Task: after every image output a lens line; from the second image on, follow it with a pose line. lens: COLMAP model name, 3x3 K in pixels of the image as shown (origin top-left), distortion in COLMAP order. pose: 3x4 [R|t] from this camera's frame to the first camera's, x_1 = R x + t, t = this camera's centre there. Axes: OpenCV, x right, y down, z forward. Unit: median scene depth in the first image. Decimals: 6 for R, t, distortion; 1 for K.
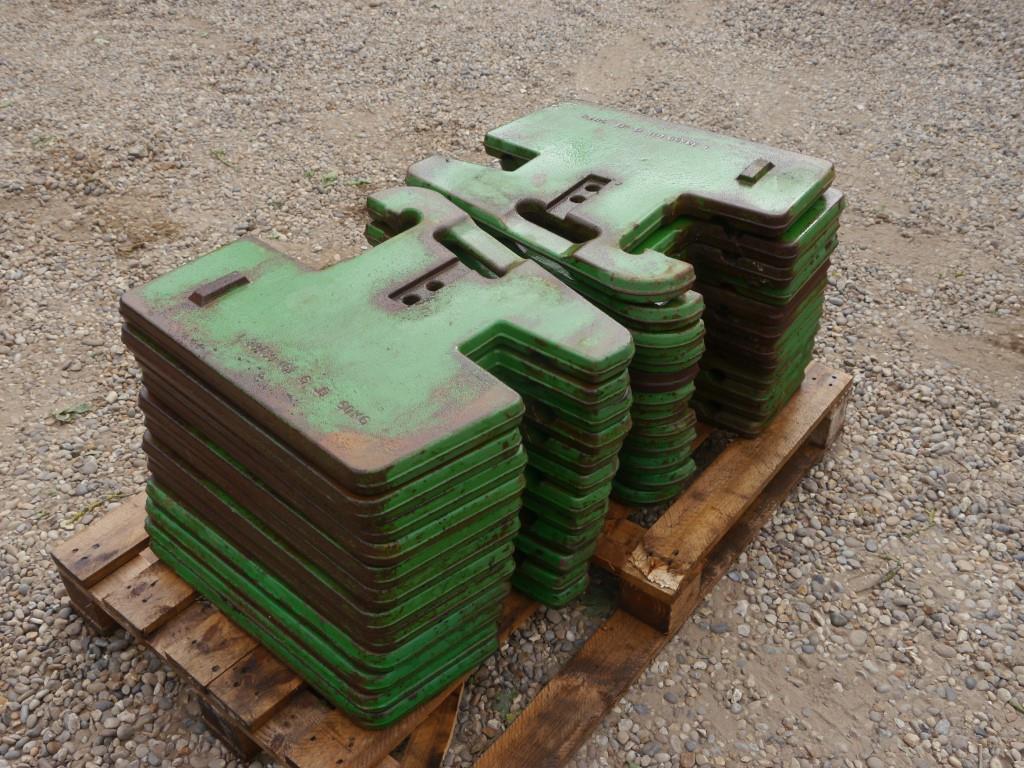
lens RADIAL K [[1015.8, 0, 508.9], [0, 1015.8, 389.9], [0, 0, 1]] dist [-0.006384, 0.001256]
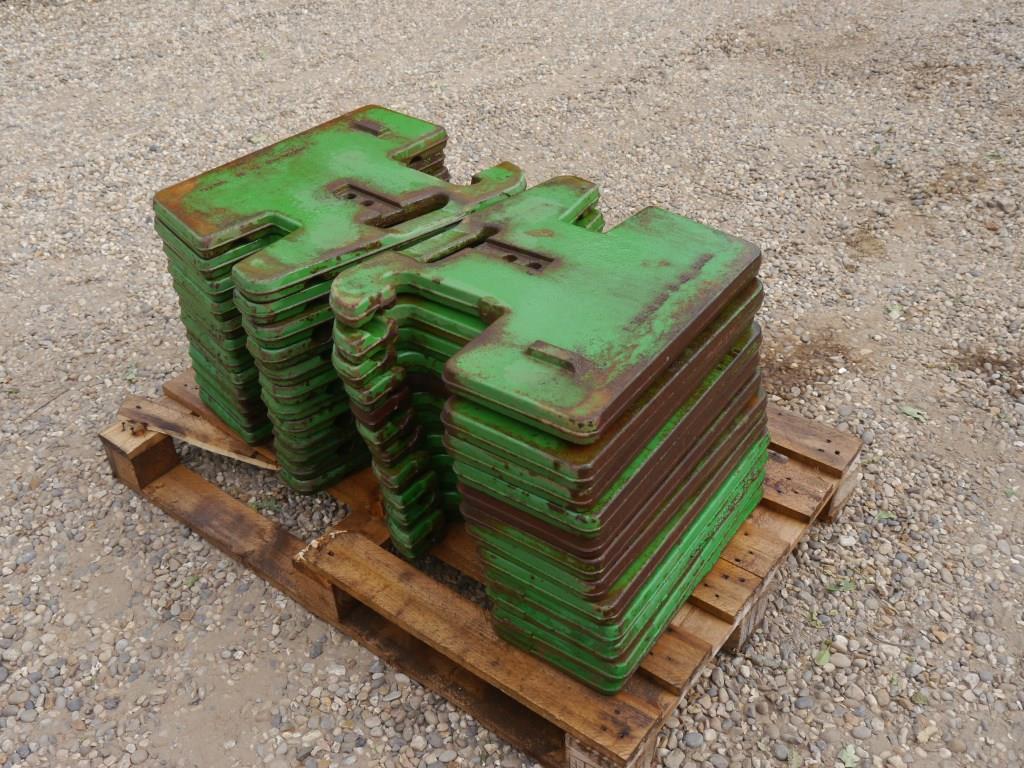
lens RADIAL K [[999.2, 0, 512.0], [0, 999.2, 384.0], [0, 0, 1]] dist [-0.003337, -0.004574]
pose [[0.019519, 0.609996, -0.792164, 0.871534], [-0.603198, 0.639060, 0.477237, -0.551565], [0.797353, 0.468516, 0.380422, 0.671996]]
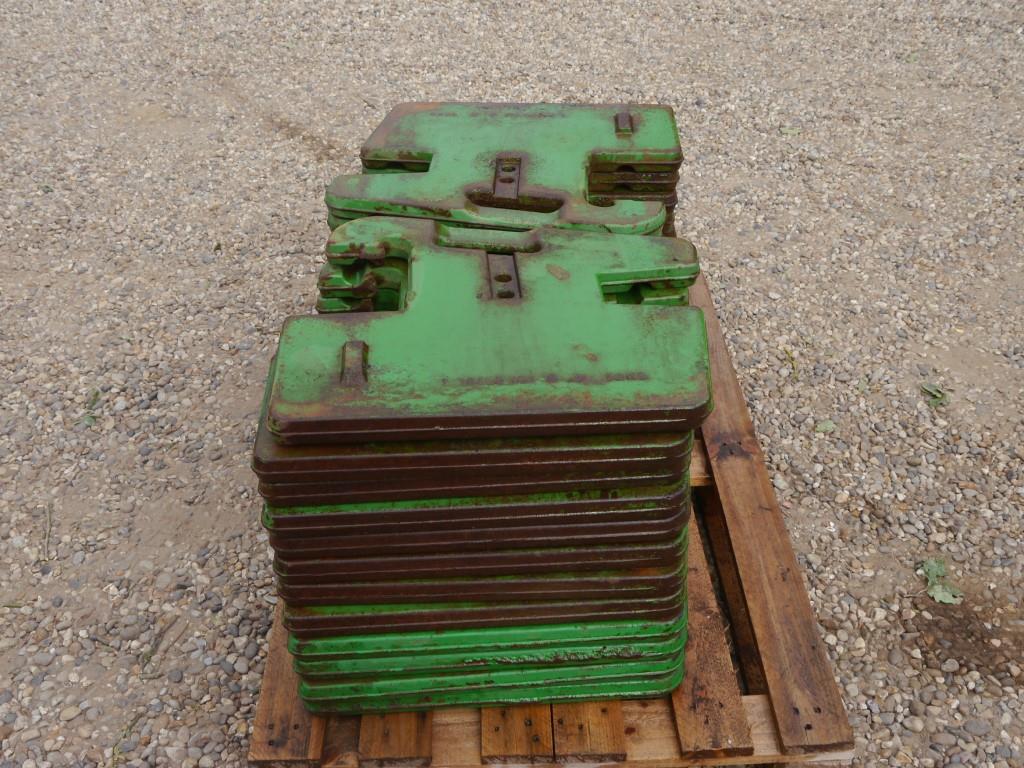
lens RADIAL K [[1060.0, 0, 512.0], [0, 1060.0, 384.0], [0, 0, 1]] dist [-0.027693, 0.022329]
pose [[-0.759915, 0.398434, -0.513595, 0.564219], [-0.401483, 0.333700, 0.852910, -0.932618], [0.511215, 0.854339, -0.093620, 1.135850]]
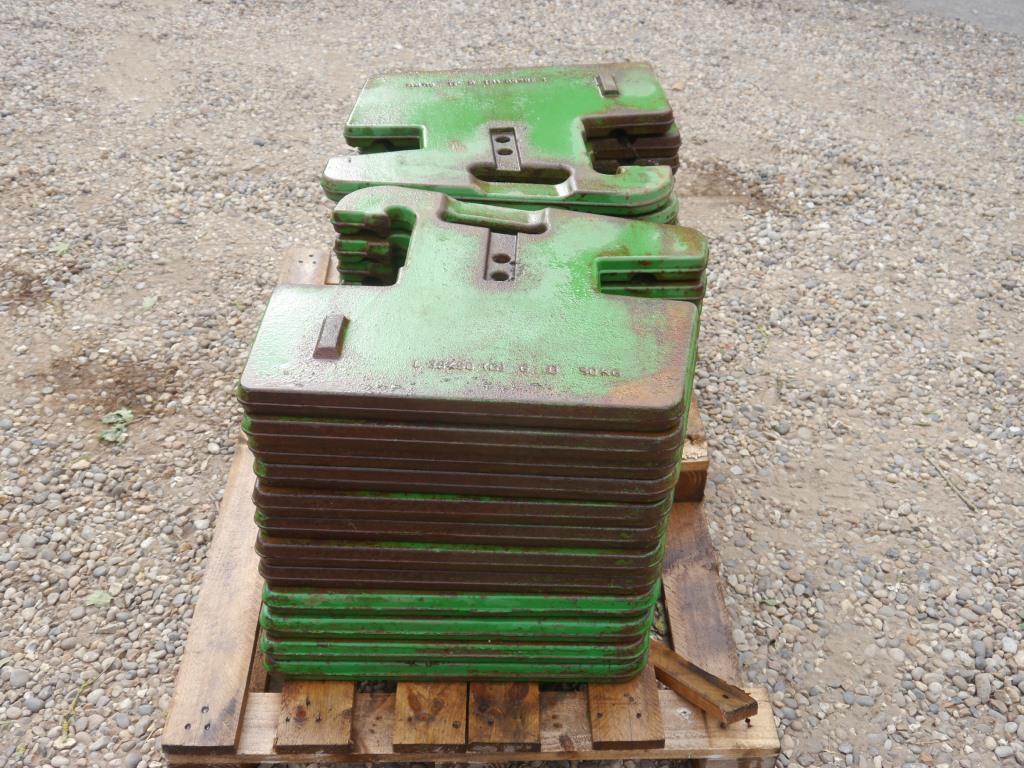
lens RADIAL K [[1103.2, 0, 512.0], [0, 1103.2, 384.0], [0, 0, 1]] dist [-0.011720, -0.006741]
pose [[0.756814, -0.389124, 0.525181, -0.588958], [0.392848, 0.912961, 0.110328, -0.090341], [-0.522401, 0.122819, 0.843809, 0.076038]]
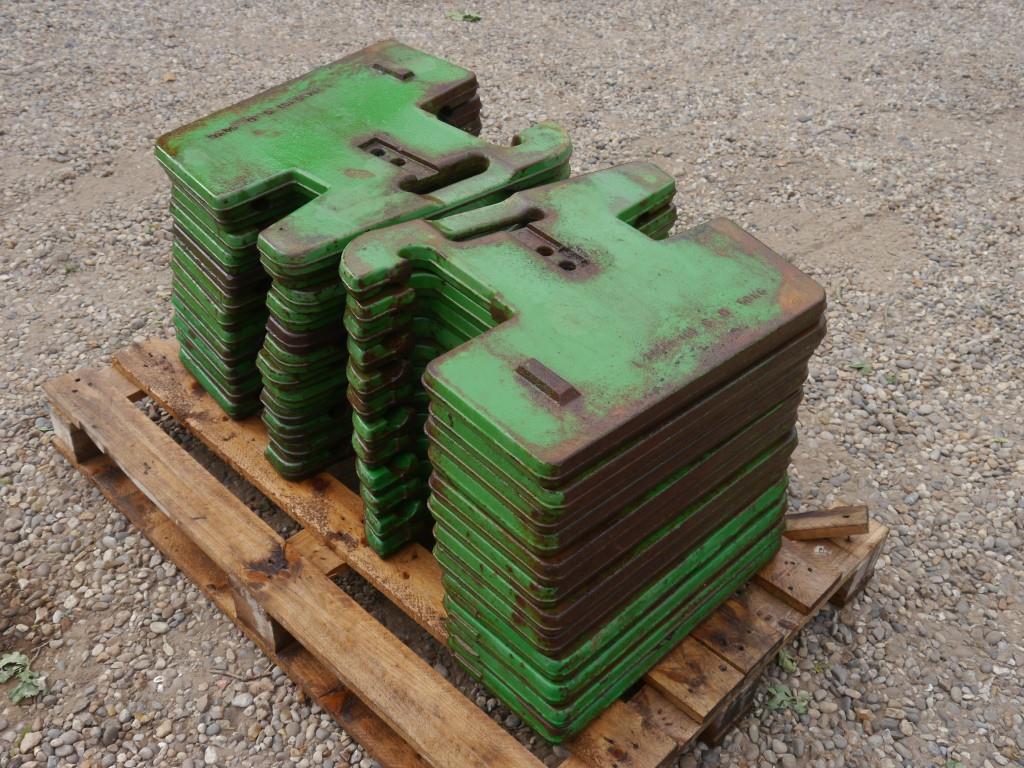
lens RADIAL K [[1095.3, 0, 519.4], [0, 1095.3, 380.8], [0, 0, 1]] dist [-0.009768, 0.004610]
pose [[0.078950, -0.629435, 0.773032, -0.844684], [0.594876, 0.651998, 0.470129, -0.462655], [-0.799931, 0.422742, 0.425911, 0.528956]]
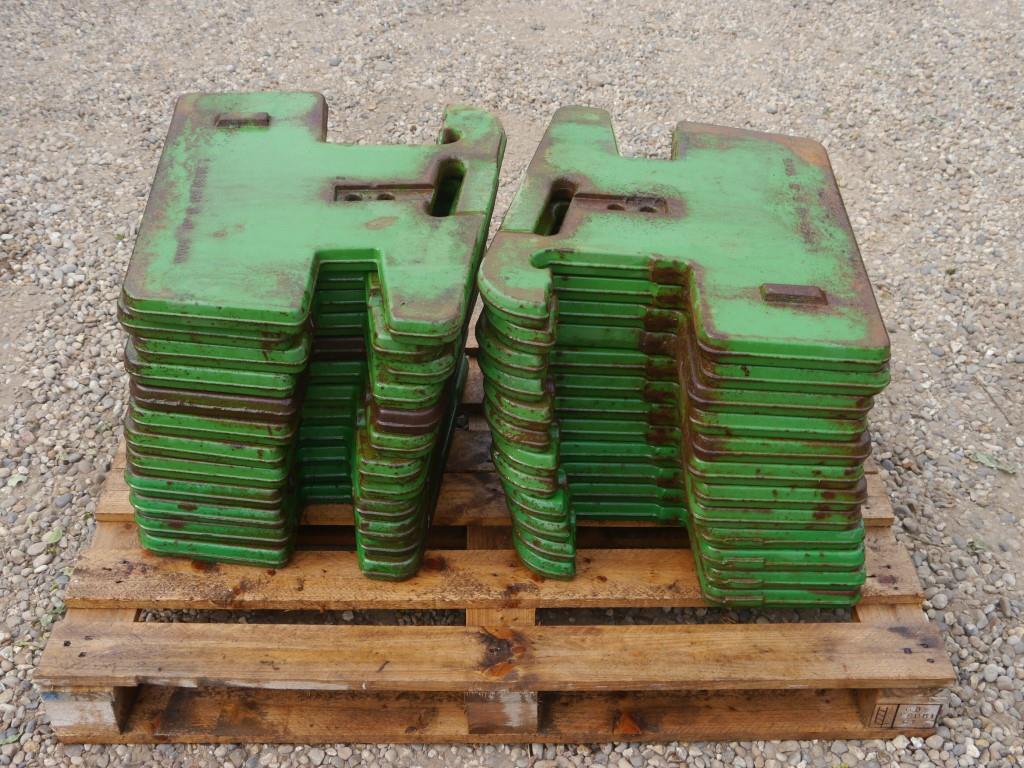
lens RADIAL K [[1137.4, 0, 516.5], [0, 1137.4, 384.1], [0, 0, 1]] dist [-0.015571, 0.018494]
pose [[-0.647979, -0.500049, 0.574520, -0.632854], [0.459884, 0.344422, 0.818462, -0.860079], [-0.607149, 0.794559, 0.006787, 1.019678]]
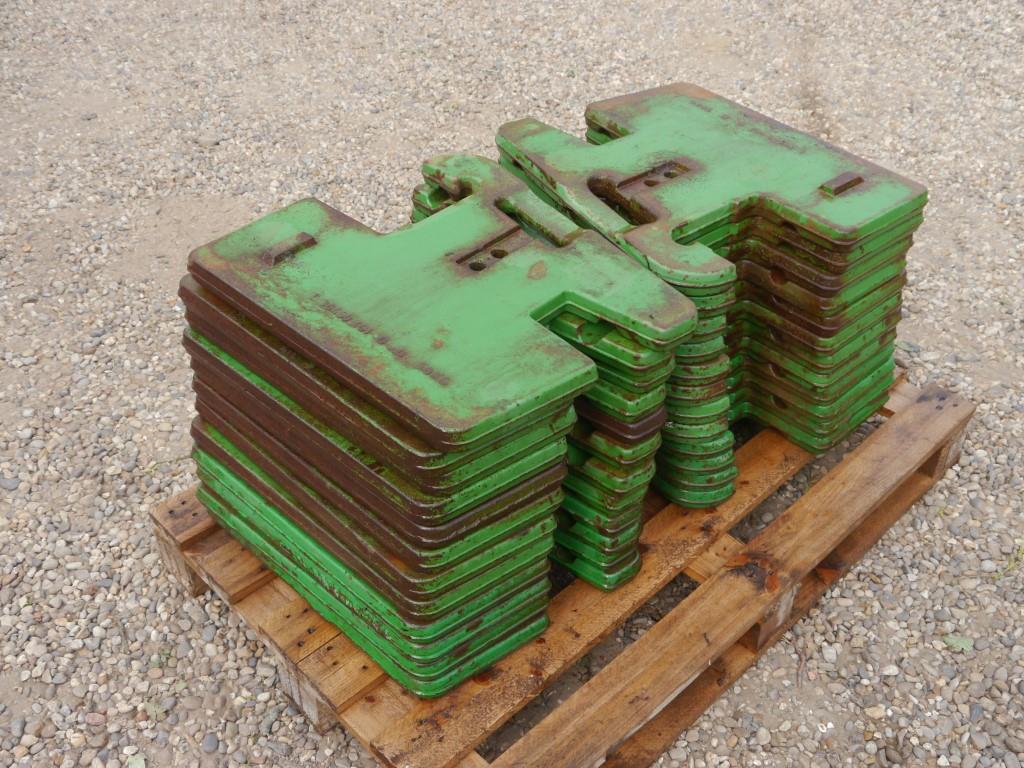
lens RADIAL K [[1063.7, 0, 512.0], [0, 1063.7, 384.0], [0, 0, 1]] dist [-0.015308, 0.016342]
pose [[-0.992975, -0.077667, 0.089267, -0.035914], [0.072350, 0.198430, 0.977441, -1.052074], [-0.093629, 0.977033, -0.191417, 1.252082]]
